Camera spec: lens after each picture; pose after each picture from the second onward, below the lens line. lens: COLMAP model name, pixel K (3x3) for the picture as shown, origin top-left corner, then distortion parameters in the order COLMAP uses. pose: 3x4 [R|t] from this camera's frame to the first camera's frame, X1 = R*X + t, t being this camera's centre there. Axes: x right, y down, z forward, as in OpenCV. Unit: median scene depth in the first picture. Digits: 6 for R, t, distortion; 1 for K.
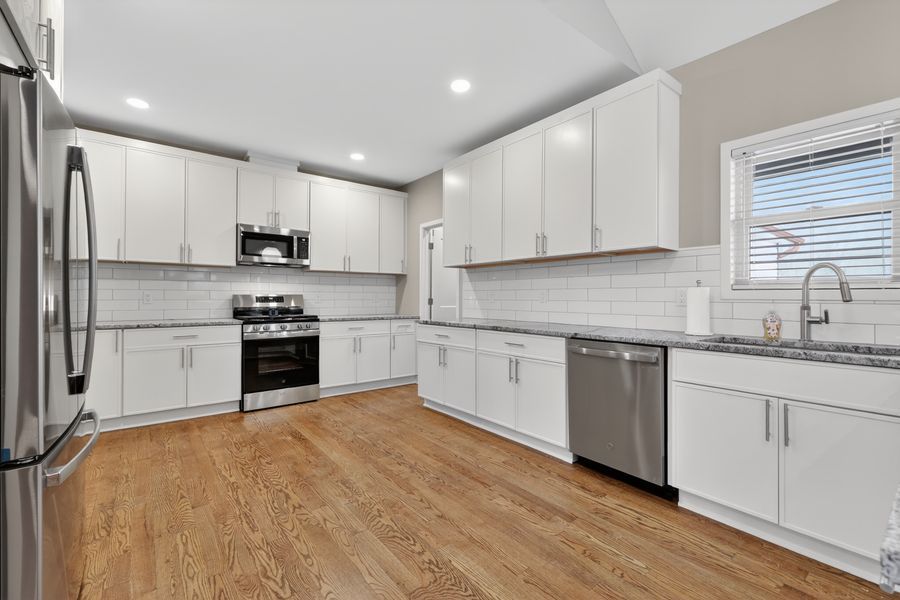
lens RADIAL K [[394.0, 0, 453.7], [0, 394.0, 295.0], [0, 0, 1]] dist [0.005303, -0.000294]
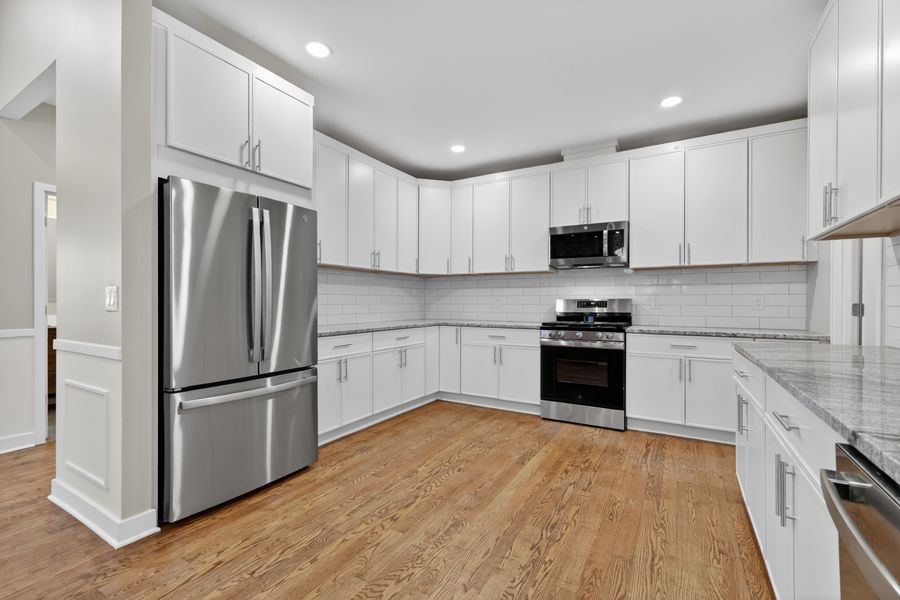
lens RADIAL K [[394.0, 0, 448.9], [0, 394.0, 302.9], [0, 0, 1]] dist [0.005303, -0.000294]
pose [[0.363725, 0.000761, -0.931506, 0.398553], [0.004219, 0.999988, 0.002465, 0.006475], [0.931497, -0.004827, 0.363718, 0.562185]]
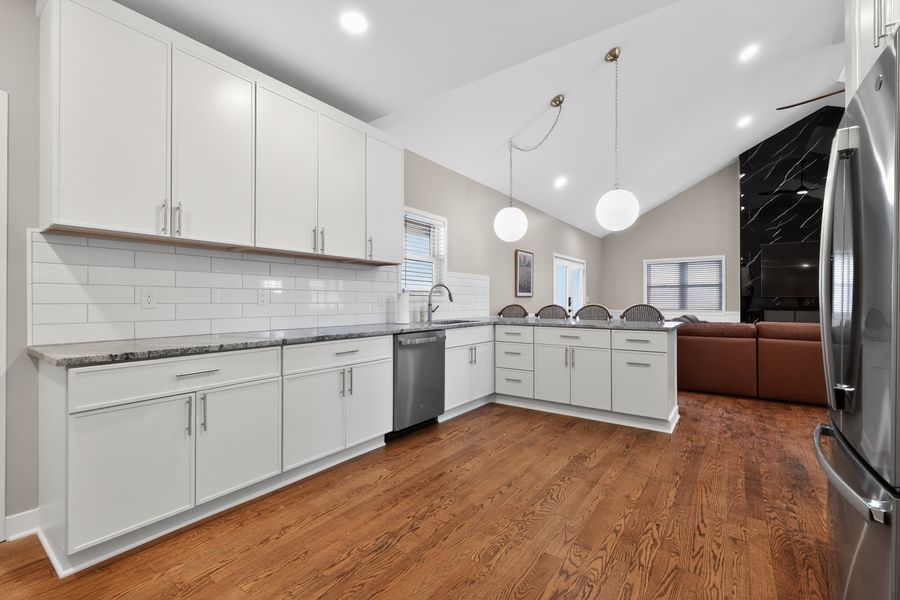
lens RADIAL K [[394.0, 0, 450.6], [0, 394.0, 298.2], [0, 0, 1]] dist [0.005303, -0.000294]
pose [[-0.272697, 0.003655, 0.962093, -0.775180], [-0.007733, 0.999952, -0.005991, 0.006851], [-0.962069, -0.009074, -0.272655, 1.032095]]
